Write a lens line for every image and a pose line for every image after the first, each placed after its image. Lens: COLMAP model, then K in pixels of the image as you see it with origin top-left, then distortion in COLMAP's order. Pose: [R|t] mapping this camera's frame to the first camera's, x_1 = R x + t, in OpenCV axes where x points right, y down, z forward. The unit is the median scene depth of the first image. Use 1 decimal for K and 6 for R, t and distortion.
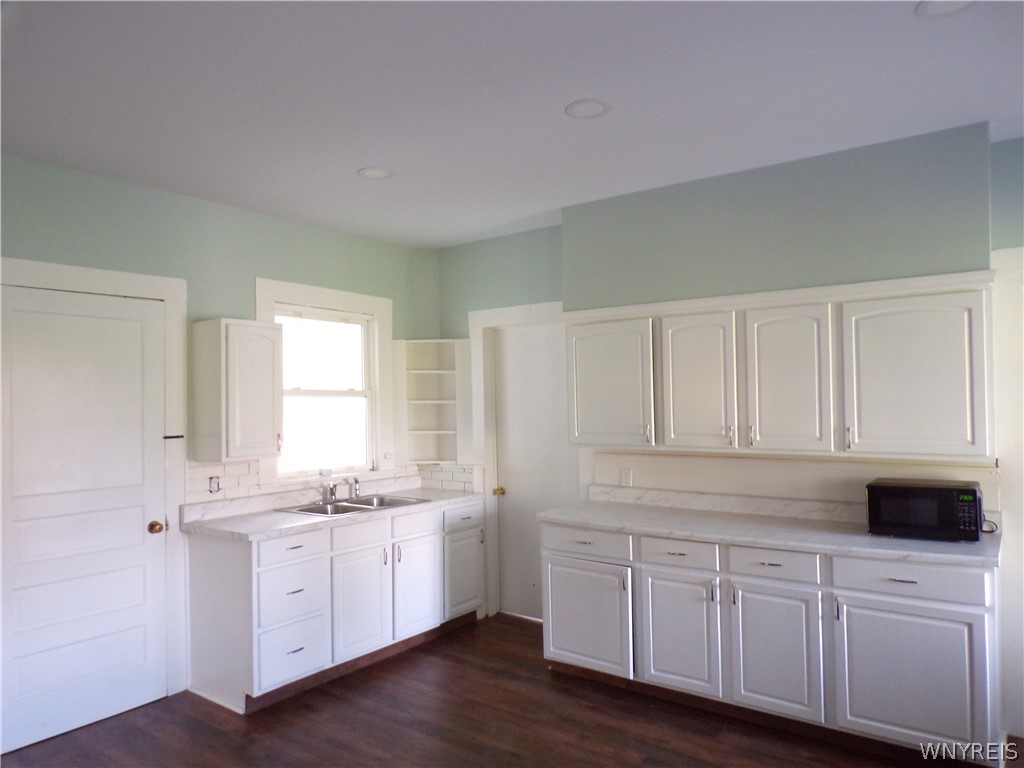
lens RADIAL K [[711.9, 0, 508.8], [0, 711.9, 387.2], [0, 0, 1]] dist [0.008174, -0.000933]
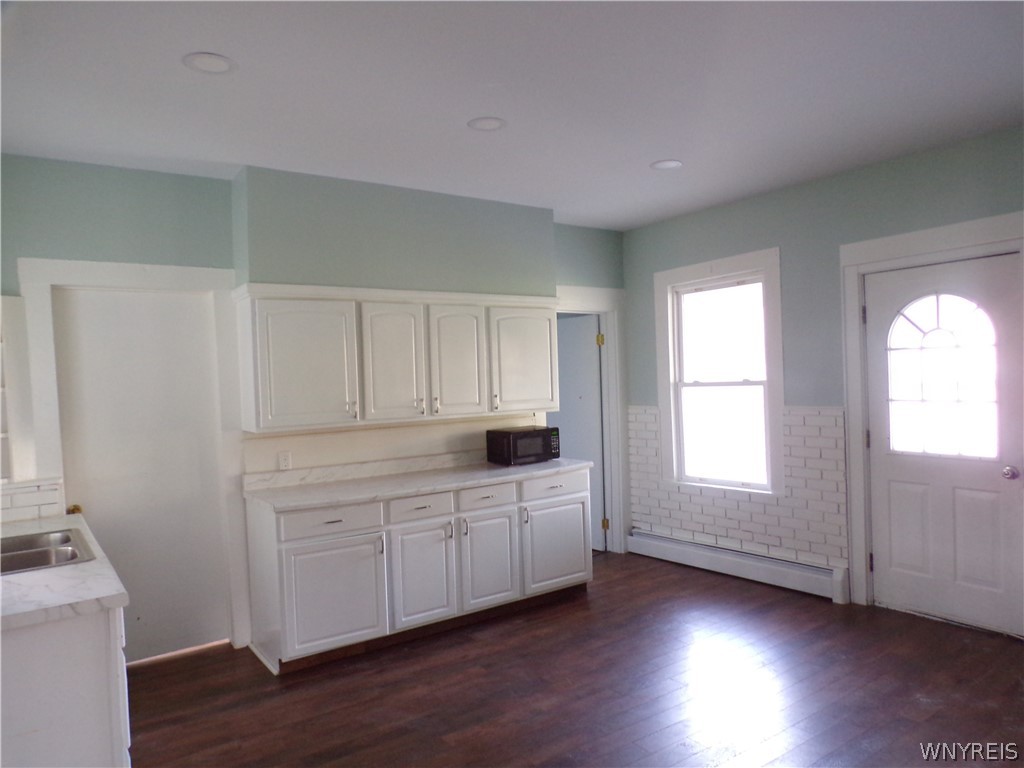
lens RADIAL K [[711.9, 0, 508.8], [0, 711.9, 387.2], [0, 0, 1]] dist [0.008174, -0.000933]
pose [[0.311384, -0.010922, 0.950221, -0.833490], [0.015935, 0.999853, 0.006271, 0.031662], [-0.950151, 0.013189, 0.311512, 0.505223]]
